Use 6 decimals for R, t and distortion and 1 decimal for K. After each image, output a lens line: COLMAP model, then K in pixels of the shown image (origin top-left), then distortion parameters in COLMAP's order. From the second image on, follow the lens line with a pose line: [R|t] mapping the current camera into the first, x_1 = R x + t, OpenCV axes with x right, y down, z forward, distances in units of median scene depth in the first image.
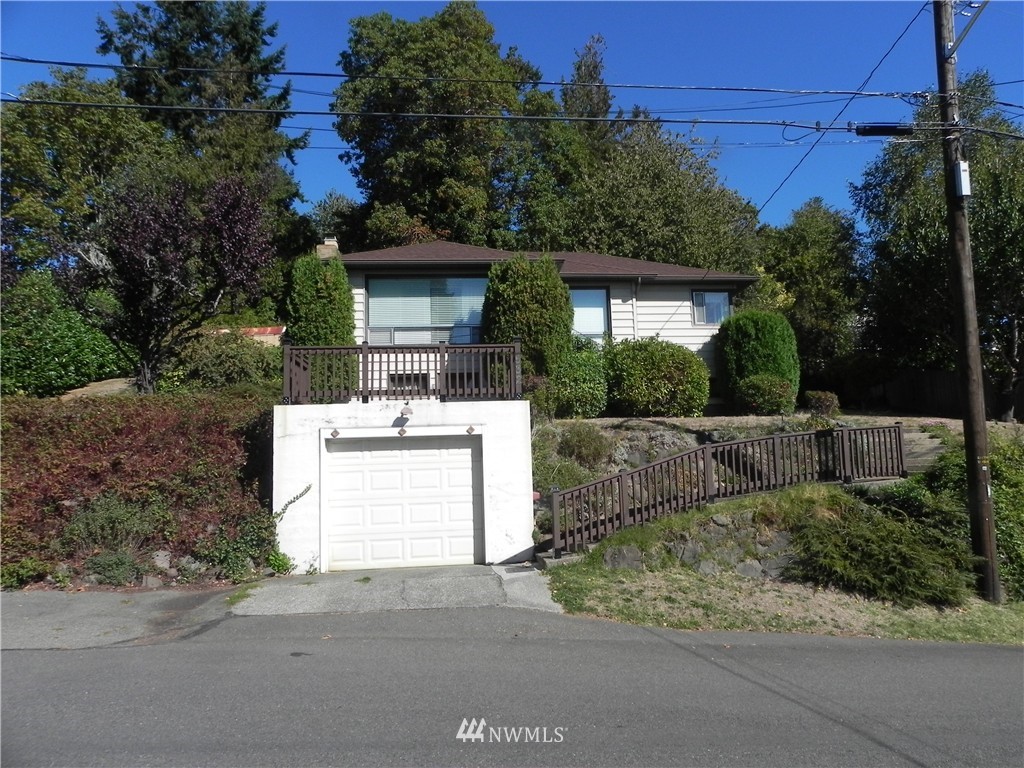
lens RADIAL K [[765.4, 0, 534.5], [0, 765.4, 383.9], [0, 0, 1]] dist [-0.010628, -0.000705]
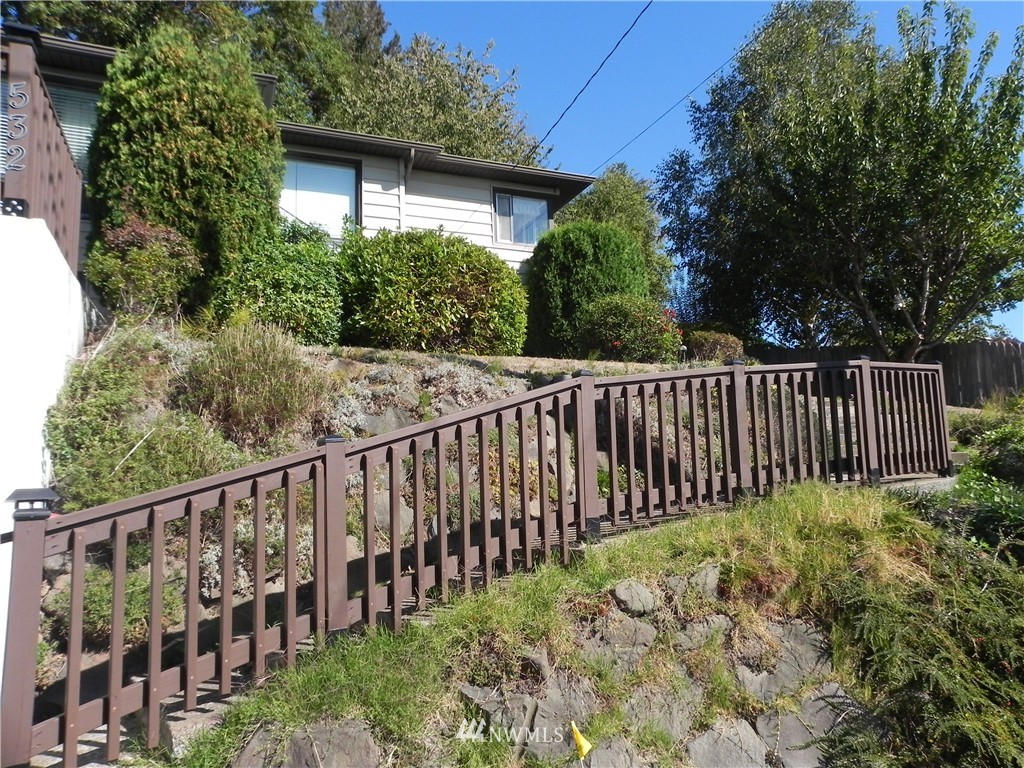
lens RADIAL K [[765.4, 0, 534.5], [0, 765.4, 383.9], [0, 0, 1]] dist [-0.010628, -0.000705]
pose [[0.954599, 0.038828, 0.295352, 0.068788], [-0.034023, 0.999192, -0.021389, 0.064315], [-0.295944, 0.010369, 0.955149, 0.469152]]
